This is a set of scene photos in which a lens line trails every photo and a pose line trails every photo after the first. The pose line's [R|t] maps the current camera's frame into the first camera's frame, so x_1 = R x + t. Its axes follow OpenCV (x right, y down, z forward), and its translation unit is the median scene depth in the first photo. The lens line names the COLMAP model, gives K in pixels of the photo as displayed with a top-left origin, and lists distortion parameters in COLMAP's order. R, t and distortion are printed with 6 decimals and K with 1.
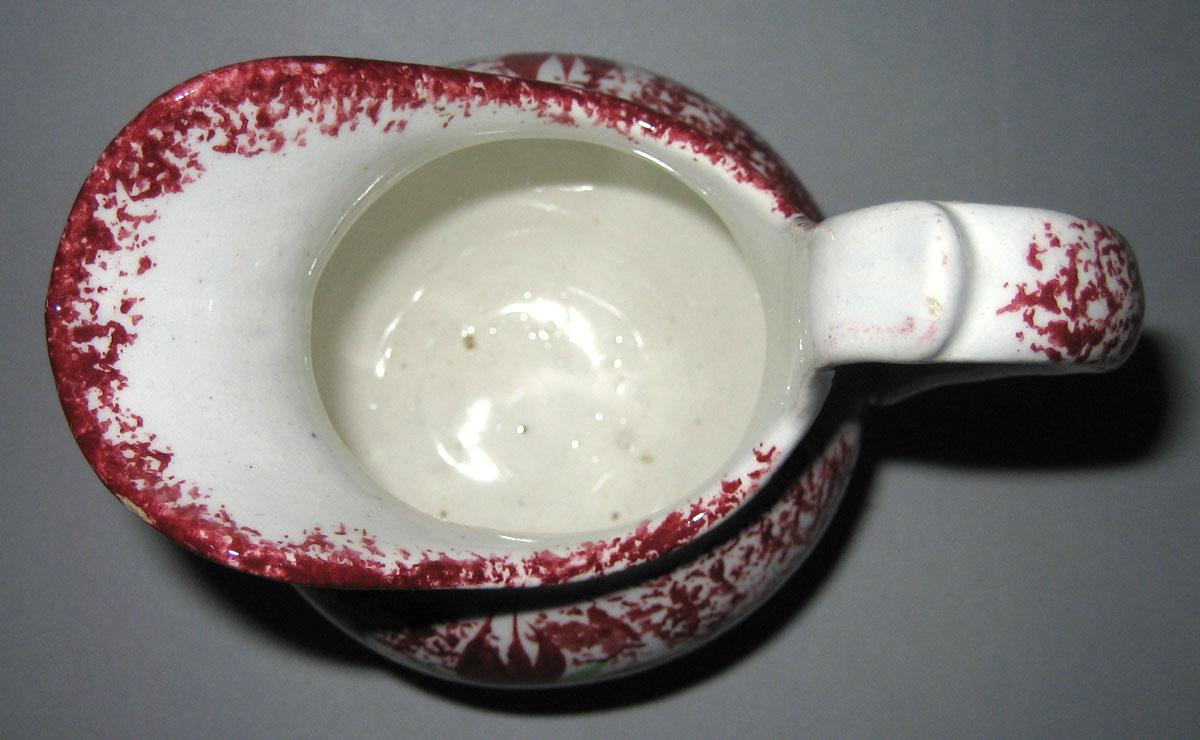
lens RADIAL K [[1591.6, 0, 591.0], [0, 1591.6, 375.7], [0, 0, 1]] dist [-0.110570, 0.000000]
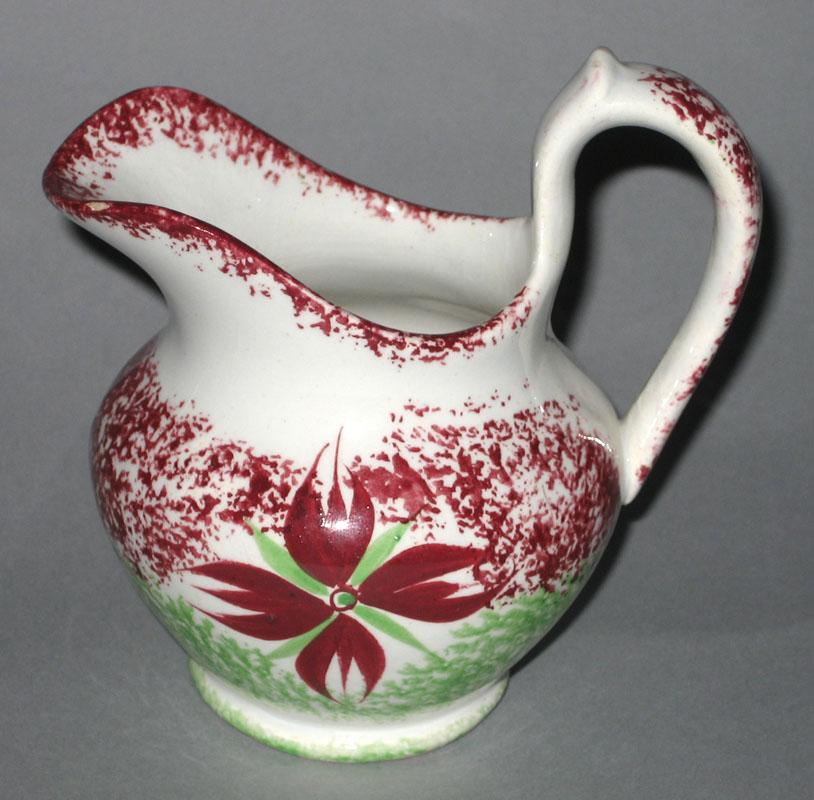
lens RADIAL K [[2949.9, 0, 408.9], [0, 2949.9, 399.2], [0, 0, 1]] dist [0.039493, 0.000000]
pose [[0.999850, 0.004264, -0.016765, 0.057247], [-0.016197, 0.571022, -0.820775, 2.358177], [0.006074, 0.820924, 0.571006, -0.449369]]
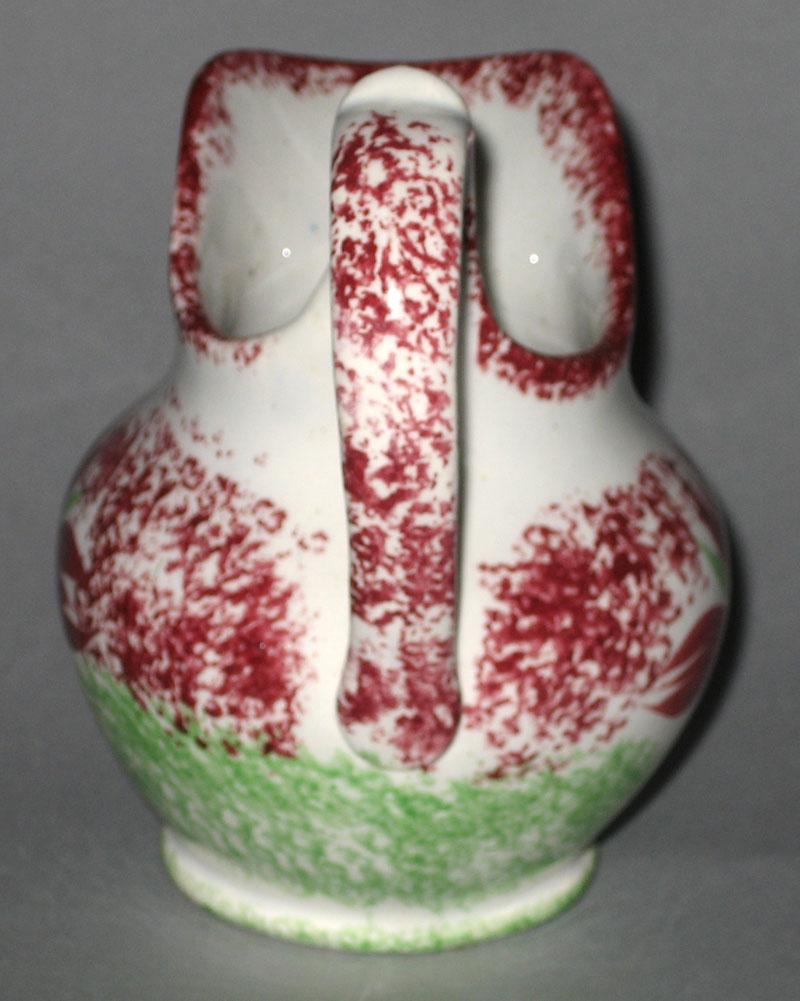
lens RADIAL K [[3711.6, 0, 399.9], [0, 3711.6, 500.6], [0, 0, 1]] dist [-0.258400, 0.000000]
pose [[-0.028527, 0.341775, -0.939349, 2.556643], [-0.996324, 0.066217, 0.054350, -0.165972], [0.080776, 0.937446, 0.338630, 0.284409]]
